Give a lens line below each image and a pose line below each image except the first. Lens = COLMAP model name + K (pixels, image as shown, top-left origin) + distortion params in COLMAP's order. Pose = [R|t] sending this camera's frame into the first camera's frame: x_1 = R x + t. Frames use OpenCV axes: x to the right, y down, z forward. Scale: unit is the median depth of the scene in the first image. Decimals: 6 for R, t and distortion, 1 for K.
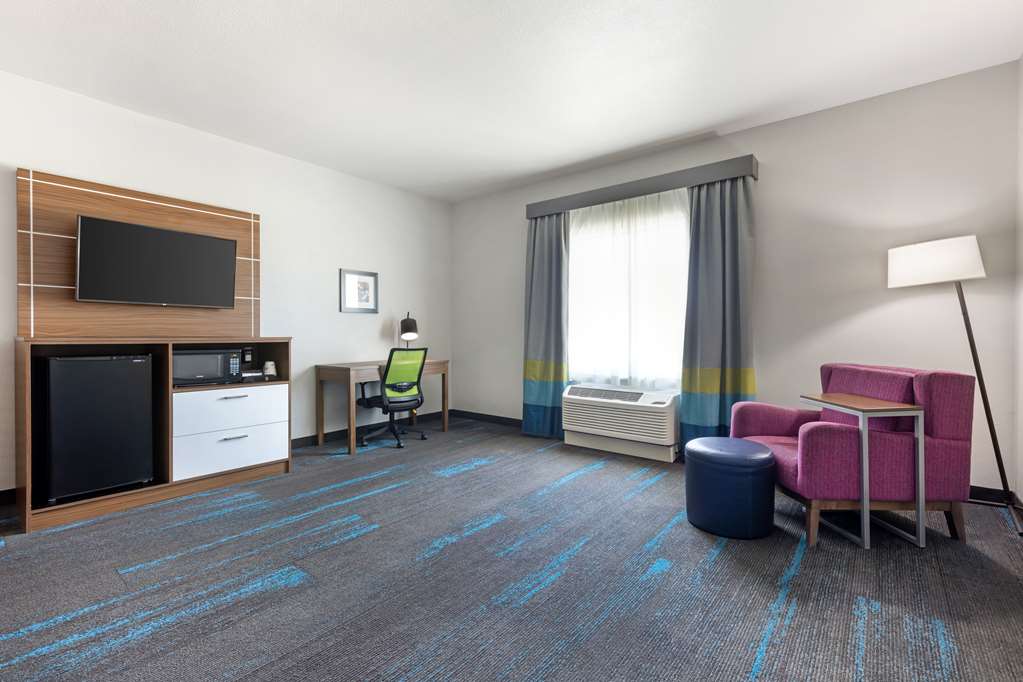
lens RADIAL K [[480.0, 0, 509.6], [0, 480.0, 337.3], [0, 0, 1]] dist [0.001468, 0.000352]
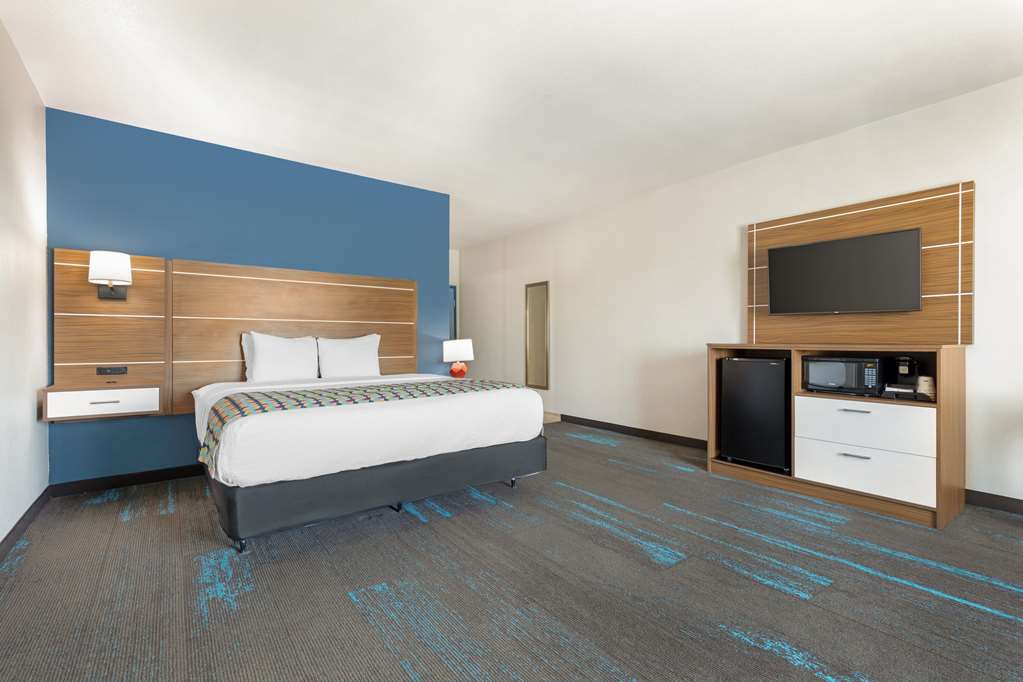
lens RADIAL K [[469.0, 0, 508.1], [0, 469.0, 343.3], [0, 0, 1]] dist [-0.000323, -0.000145]
pose [[-0.279943, 0.002979, -0.960012, 0.490782], [-0.008298, 0.999950, 0.005522, -0.001918], [0.959981, 0.009512, -0.279904, 0.667741]]
